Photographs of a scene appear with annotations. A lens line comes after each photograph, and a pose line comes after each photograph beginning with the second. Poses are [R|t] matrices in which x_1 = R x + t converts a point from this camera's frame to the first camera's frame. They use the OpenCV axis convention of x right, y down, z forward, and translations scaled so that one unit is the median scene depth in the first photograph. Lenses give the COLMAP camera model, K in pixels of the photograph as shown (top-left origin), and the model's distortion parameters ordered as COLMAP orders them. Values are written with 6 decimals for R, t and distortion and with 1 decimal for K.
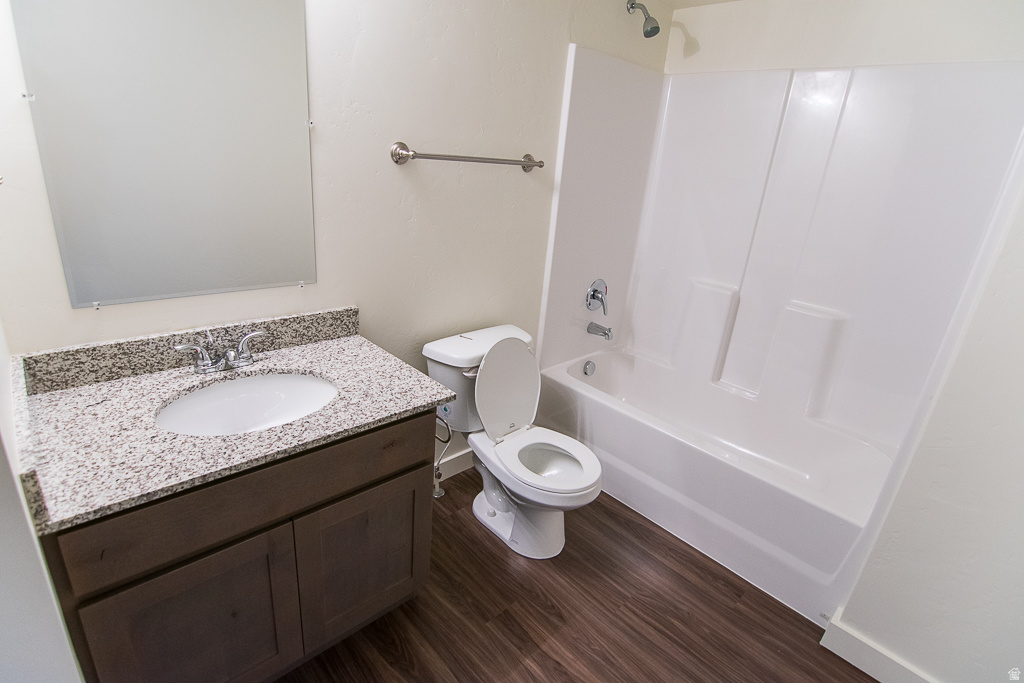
lens RADIAL K [[494.6, 0, 514.6], [0, 494.6, 337.5], [0, 0, 1]] dist [-0.010007, -0.001023]
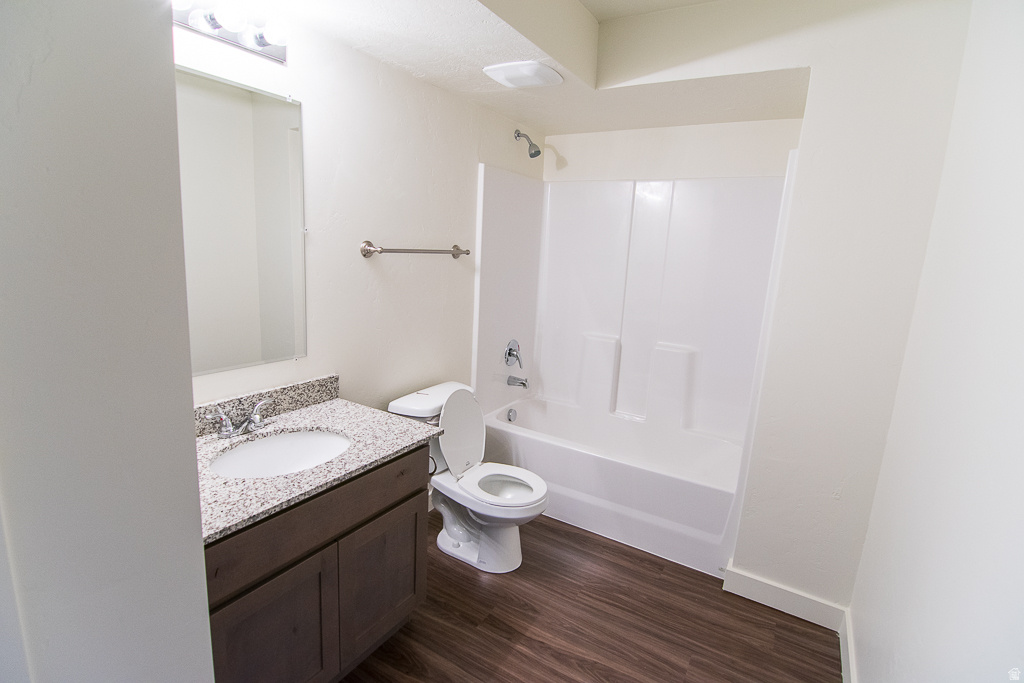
lens RADIAL K [[496.3, 0, 507.2], [0, 496.3, 339.3], [0, 0, 1]] dist [-0.002352, -0.010881]
pose [[0.965934, -0.081699, 0.245555, -0.212018], [0.116928, 0.984264, -0.132482, 0.061592], [-0.230867, 0.156681, 0.960287, -0.257433]]
